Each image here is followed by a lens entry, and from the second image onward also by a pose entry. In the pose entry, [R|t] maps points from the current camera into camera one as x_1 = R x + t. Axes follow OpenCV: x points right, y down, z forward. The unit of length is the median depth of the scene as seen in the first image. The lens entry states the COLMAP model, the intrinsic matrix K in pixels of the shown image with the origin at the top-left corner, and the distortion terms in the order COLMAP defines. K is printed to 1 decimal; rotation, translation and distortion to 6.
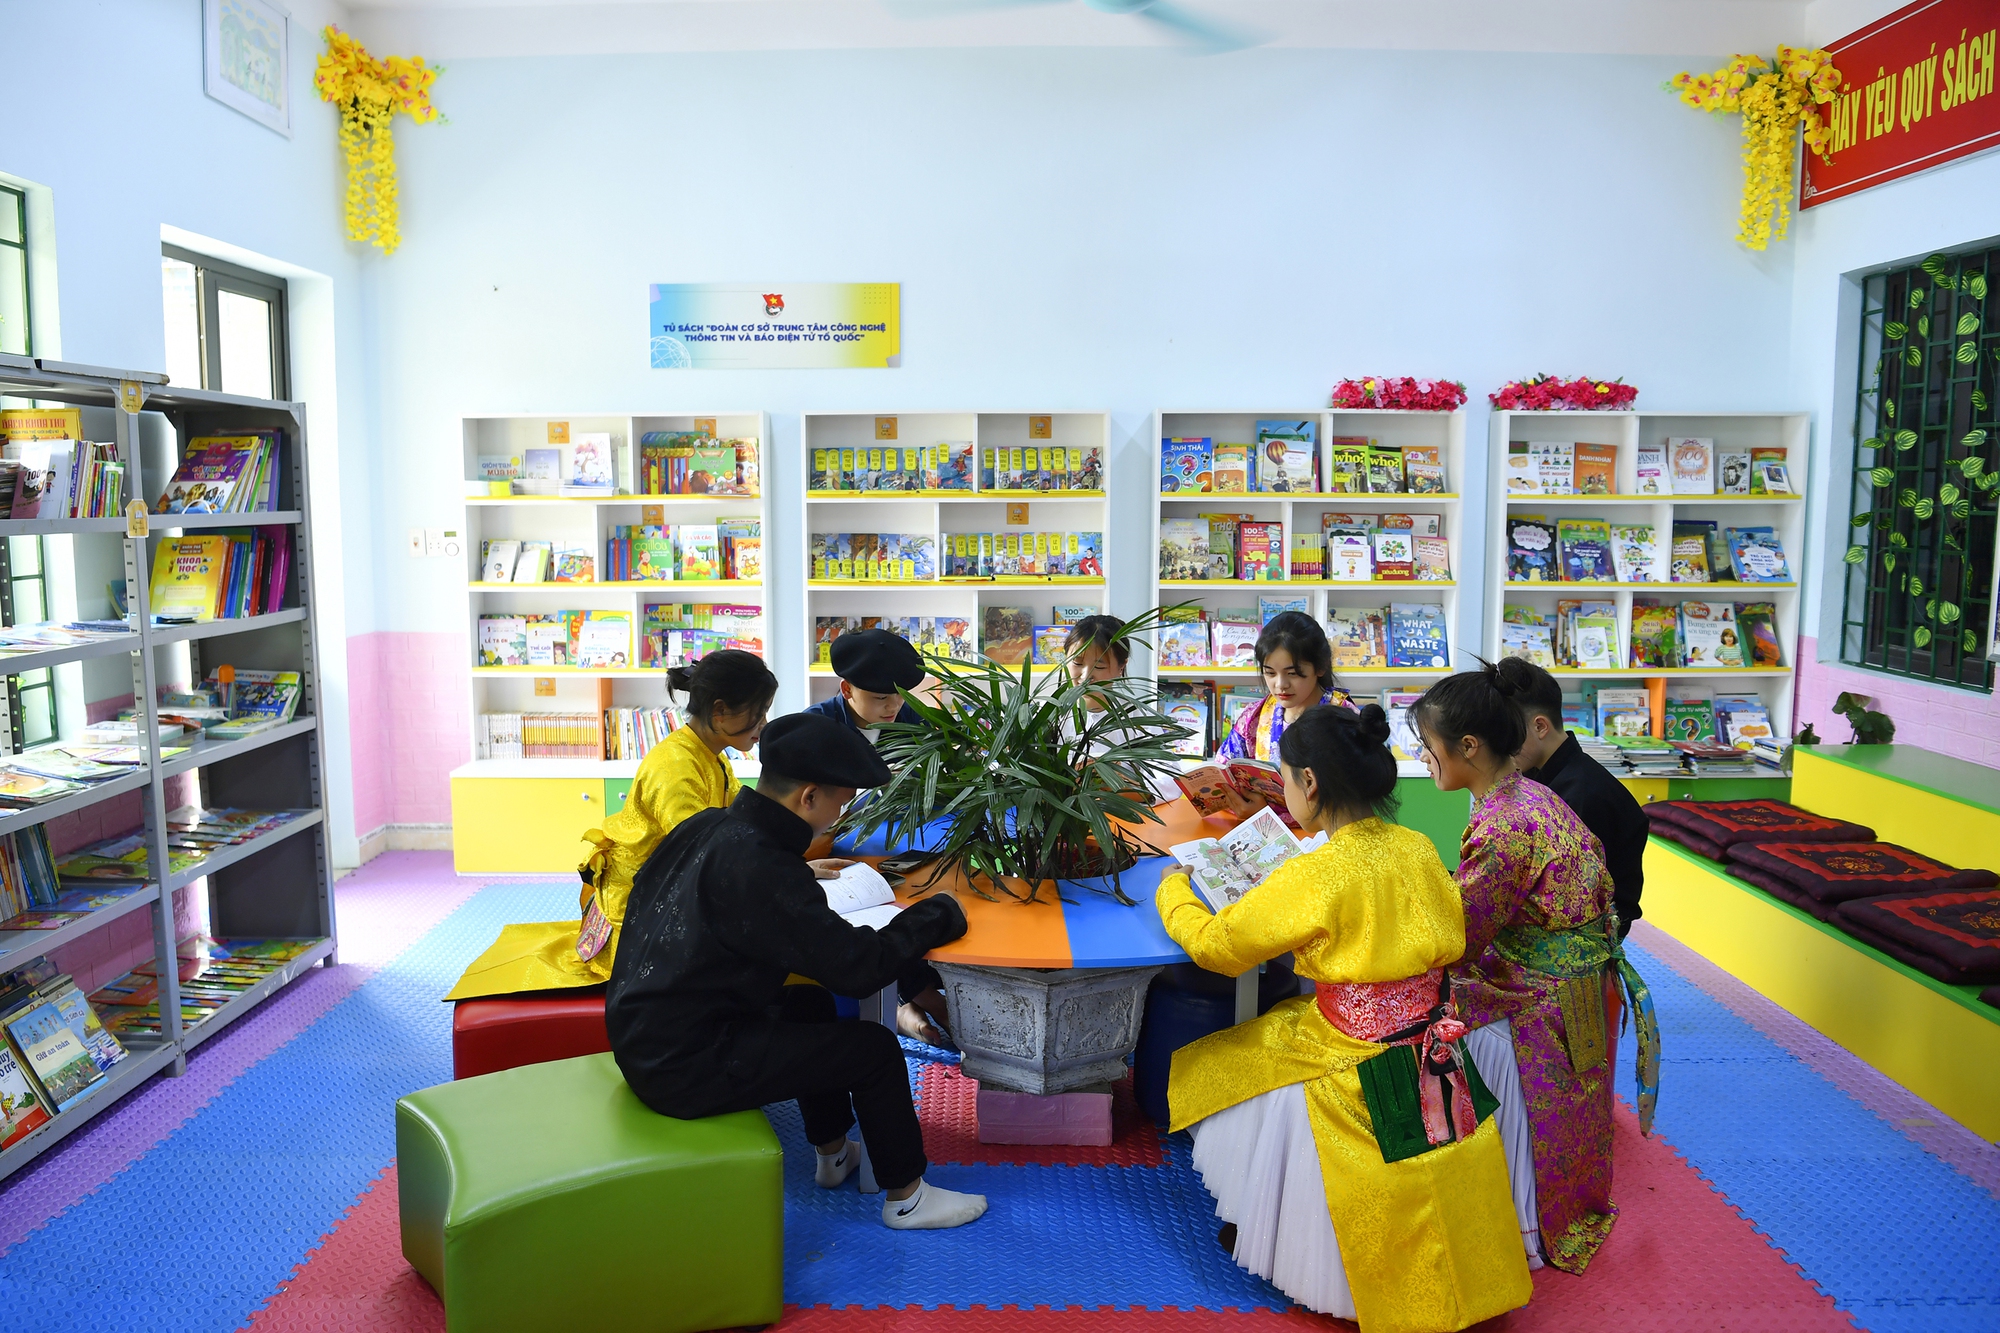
lens RADIAL K [[1378.1, 0, 1000.0], [0, 1378.1, 666.5], [0, 0, 1]] dist [-0.069567, 0.021844]
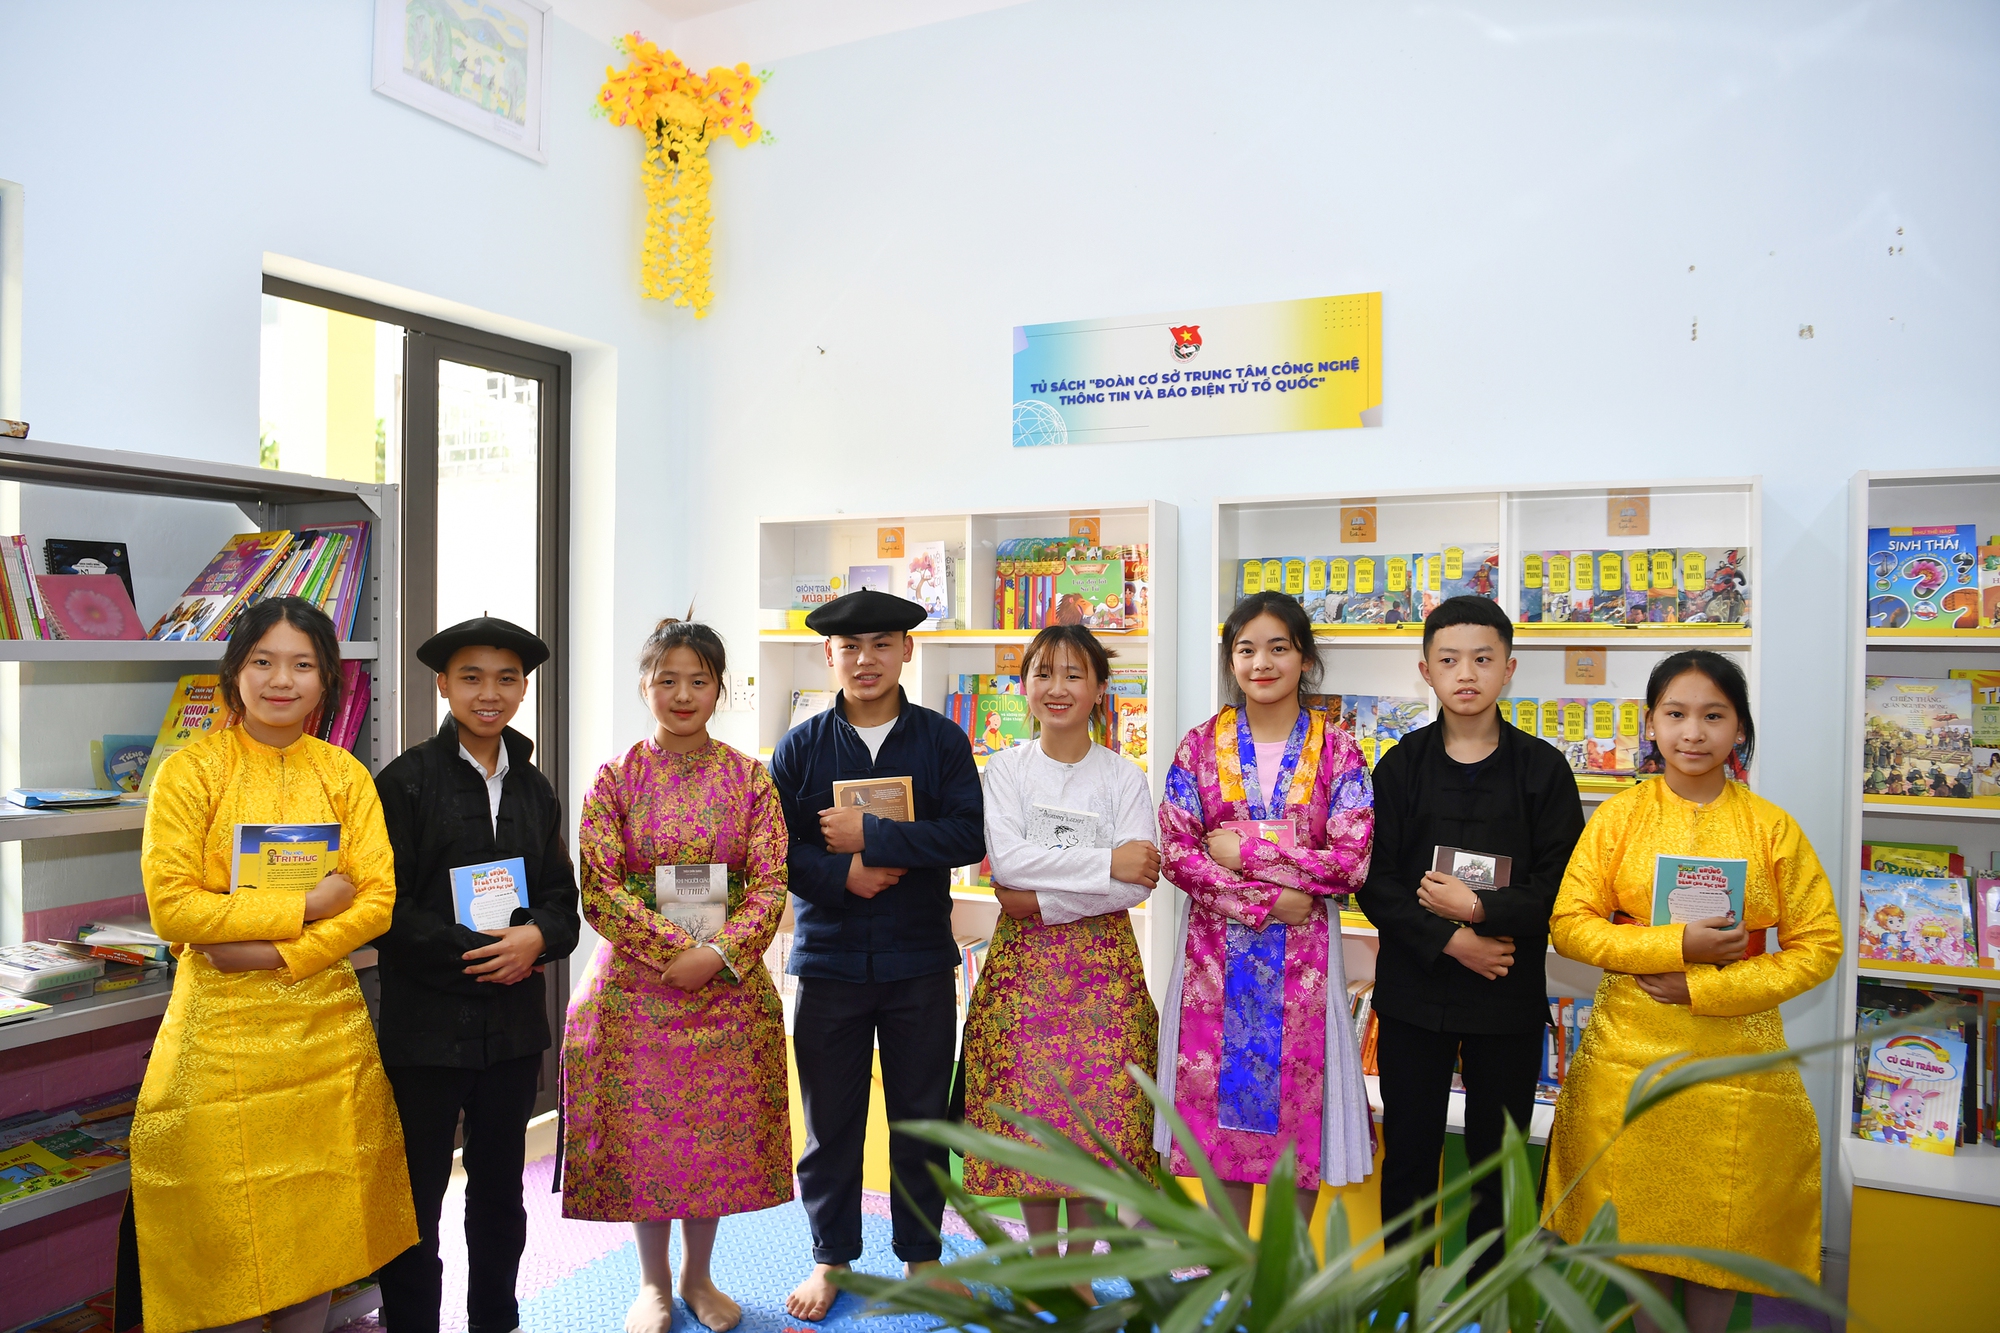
lens RADIAL K [[1378.1, 0, 1000.0], [0, 1378.1, 666.5], [0, 0, 1]] dist [-0.069567, 0.021844]
pose [[0.894396, 0.012843, -0.447091, 0.049726], [-0.061869, 0.993531, -0.095228, -0.042078], [0.442976, 0.112833, 0.889405, 0.393257]]
